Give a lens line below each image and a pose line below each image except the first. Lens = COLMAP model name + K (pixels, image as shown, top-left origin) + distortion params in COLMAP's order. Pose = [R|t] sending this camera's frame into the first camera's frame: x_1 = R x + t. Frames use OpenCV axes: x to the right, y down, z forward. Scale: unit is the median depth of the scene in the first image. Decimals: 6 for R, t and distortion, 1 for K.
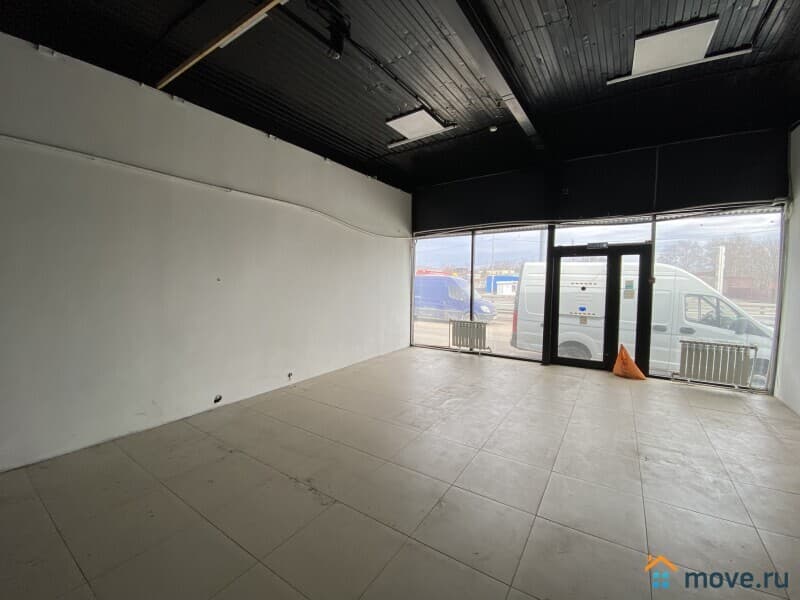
lens RADIAL K [[325.7, 0, 402.7], [0, 325.7, 298.3], [0, 0, 1]] dist [0.004377, -0.000330]
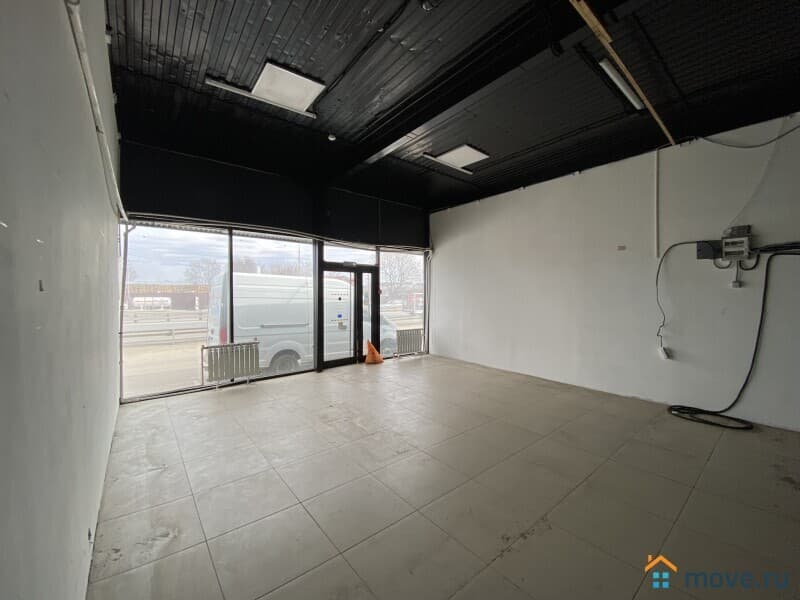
lens RADIAL K [[325.7, 0, 403.2], [0, 325.7, 299.2], [0, 0, 1]] dist [0.004377, -0.000330]
pose [[0.274621, -0.020236, 0.961339, -0.536205], [0.054109, 0.998520, 0.005562, -0.024103], [-0.960029, 0.050490, 0.275310, 0.474236]]
